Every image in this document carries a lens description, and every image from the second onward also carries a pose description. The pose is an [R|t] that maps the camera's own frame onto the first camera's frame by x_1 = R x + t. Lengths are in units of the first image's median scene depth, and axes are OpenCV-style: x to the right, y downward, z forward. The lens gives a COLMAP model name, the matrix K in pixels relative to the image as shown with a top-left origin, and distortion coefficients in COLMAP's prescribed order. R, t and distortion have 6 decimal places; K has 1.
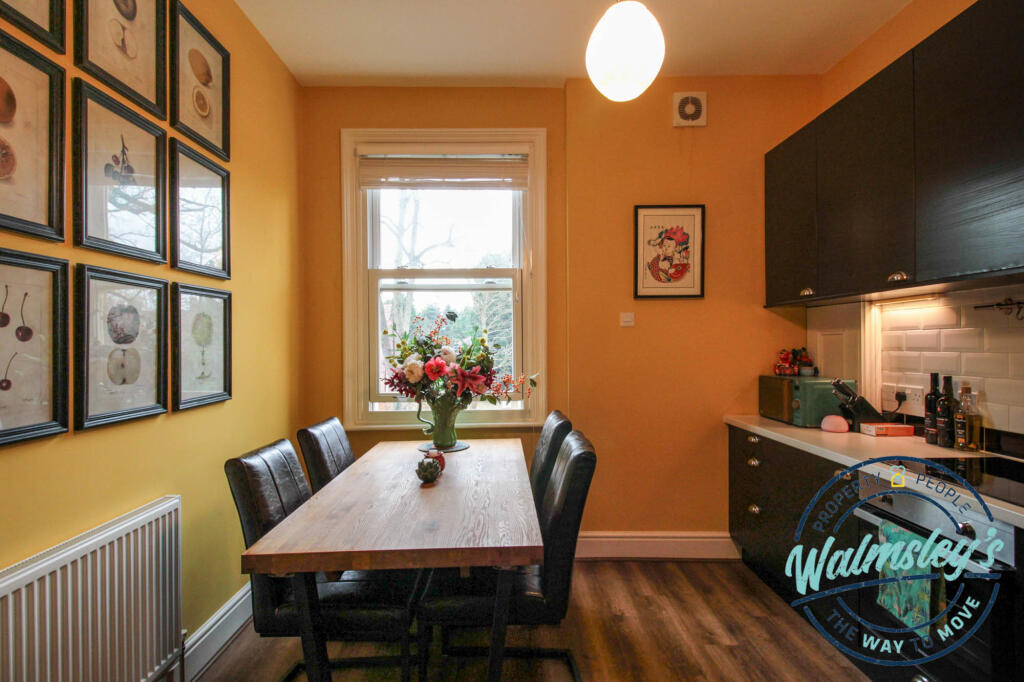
lens RADIAL K [[476.8, 0, 512.0], [0, 476.8, 341.0], [0, 0, 1]] dist [0.023601, -0.023911]
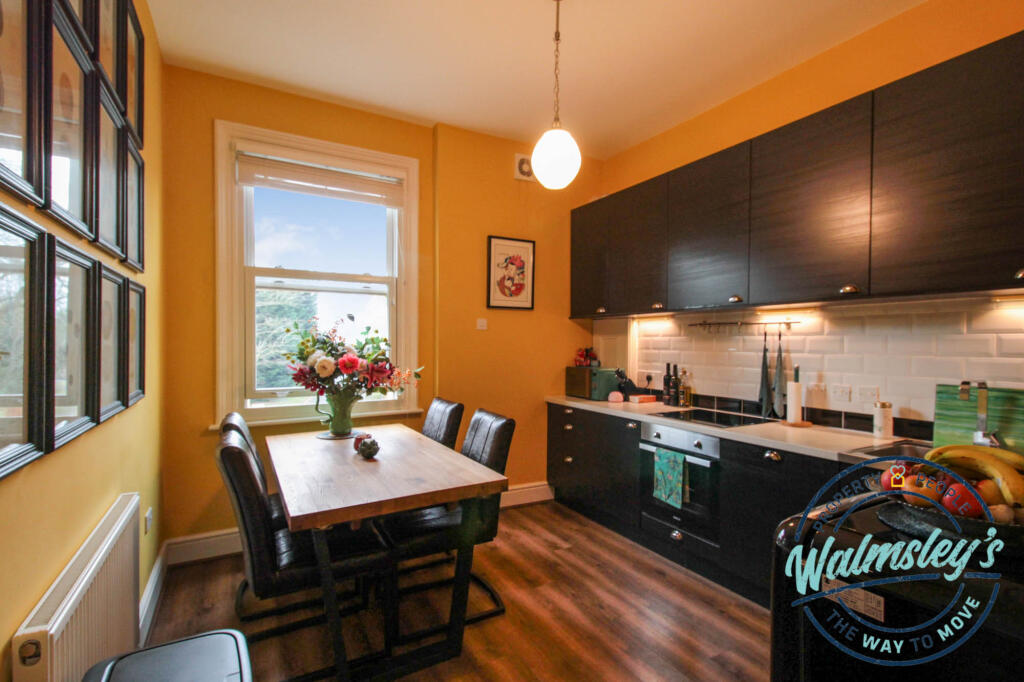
lens RADIAL K [[474.1, 0, 512.0], [0, 474.1, 341.0], [0, 0, 1]] dist [-0.001346, -0.000181]
pose [[0.874702, 0.012295, 0.484506, -0.339051], [-0.014177, 0.999899, 0.000219, -0.002428], [-0.484454, -0.007060, 0.874788, -0.159460]]
